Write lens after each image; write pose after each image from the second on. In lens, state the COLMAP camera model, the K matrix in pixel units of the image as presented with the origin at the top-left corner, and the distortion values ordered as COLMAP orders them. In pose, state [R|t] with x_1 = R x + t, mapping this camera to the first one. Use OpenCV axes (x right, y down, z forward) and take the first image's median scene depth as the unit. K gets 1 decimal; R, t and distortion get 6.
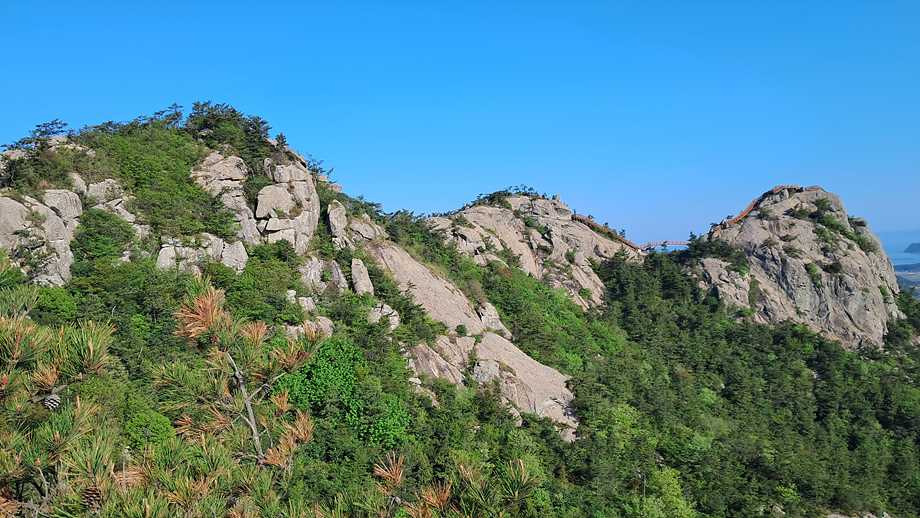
lens RADIAL K [[724.5, 0, 460.0], [0, 724.5, 259.0], [0, 0, 1]] dist [0.007750, -0.003892]
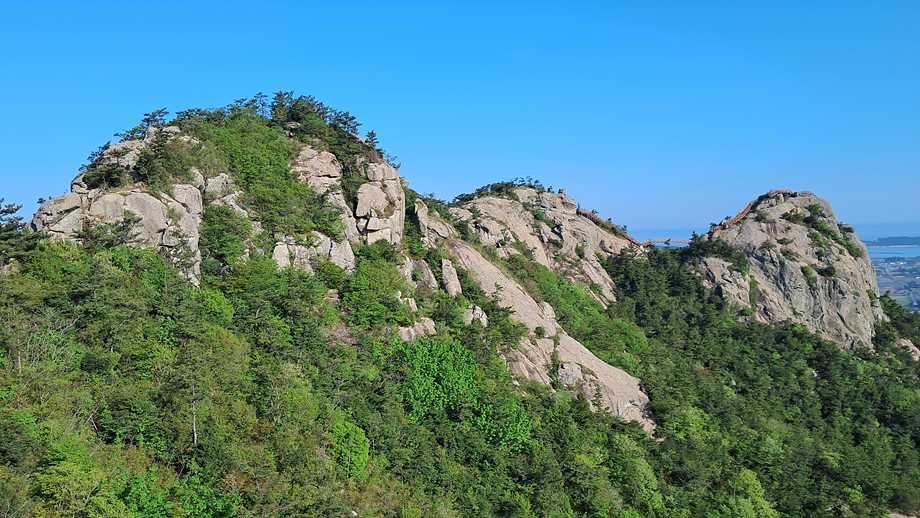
lens RADIAL K [[724.5, 0, 460.0], [0, 724.5, 259.0], [0, 0, 1]] dist [0.007750, -0.003892]
pose [[0.995549, 0.035917, 0.087135, -0.111585], [-0.038554, 0.998842, 0.028773, -0.016125], [-0.086001, -0.032004, 0.995781, -0.005291]]
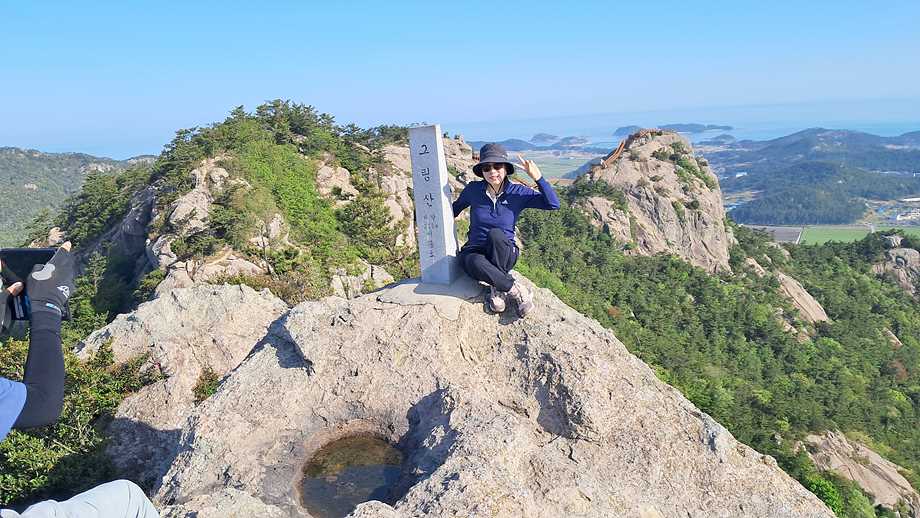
lens RADIAL K [[704.0, 0, 460.0], [0, 704.0, 259.0], [0, 0, 1]] dist [0.261200, -0.589047]
pose [[0.940588, -0.048335, 0.336092, -0.261362], [-0.008994, 0.985922, 0.166961, -0.096567], [-0.339431, -0.160065, 0.926912, 0.003814]]
